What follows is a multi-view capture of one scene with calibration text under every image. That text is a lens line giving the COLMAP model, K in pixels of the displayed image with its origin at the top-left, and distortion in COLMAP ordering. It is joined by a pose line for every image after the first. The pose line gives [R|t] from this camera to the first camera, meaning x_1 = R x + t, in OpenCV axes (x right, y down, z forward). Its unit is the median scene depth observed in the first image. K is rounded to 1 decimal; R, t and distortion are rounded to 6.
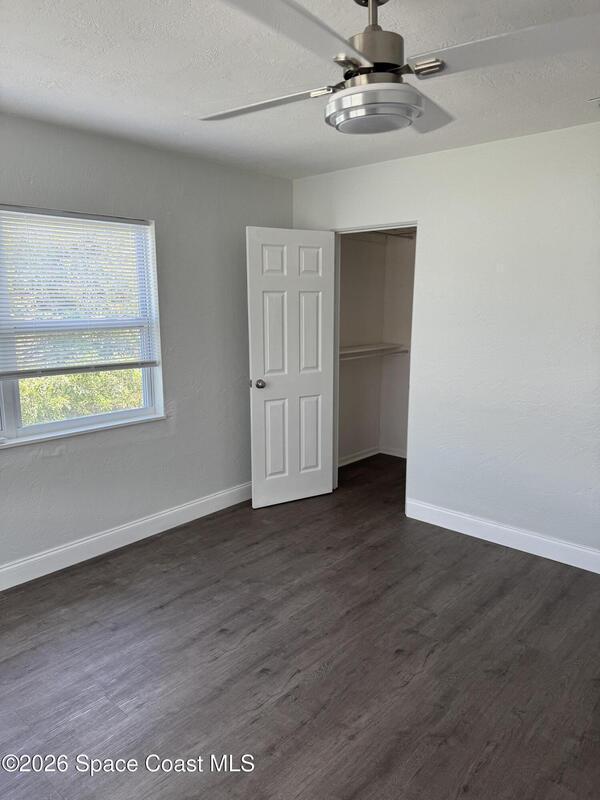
lens RADIAL K [[549.7, 0, 319.4], [0, 549.7, 402.4], [0, 0, 1]] dist [0.045053, -0.135193]
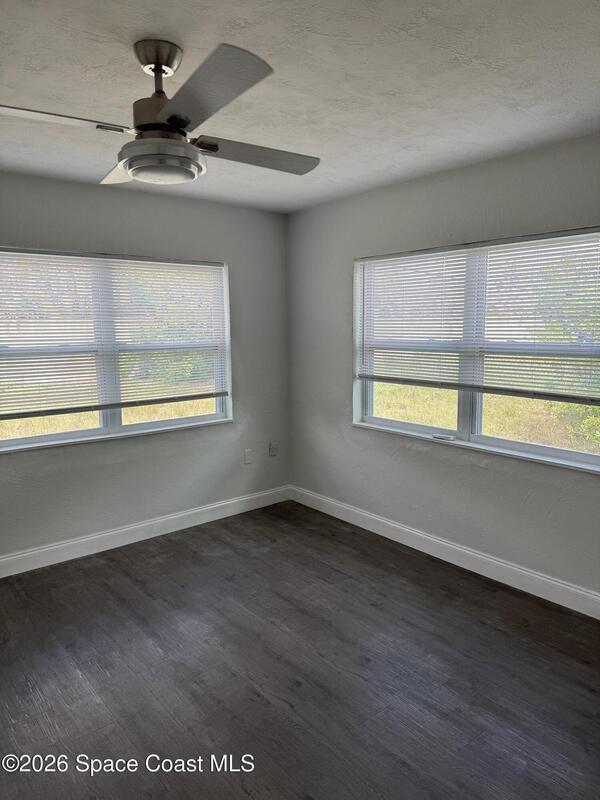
lens RADIAL K [[553.0, 0, 284.7], [0, 553.0, 399.6], [0, 0, 1]] dist [0.122867, -0.141787]
pose [[-0.170626, 0.149100, -0.973990, 0.654986], [-0.172646, 0.968669, 0.178530, -0.165897], [0.970093, 0.198617, -0.139538, 0.771387]]
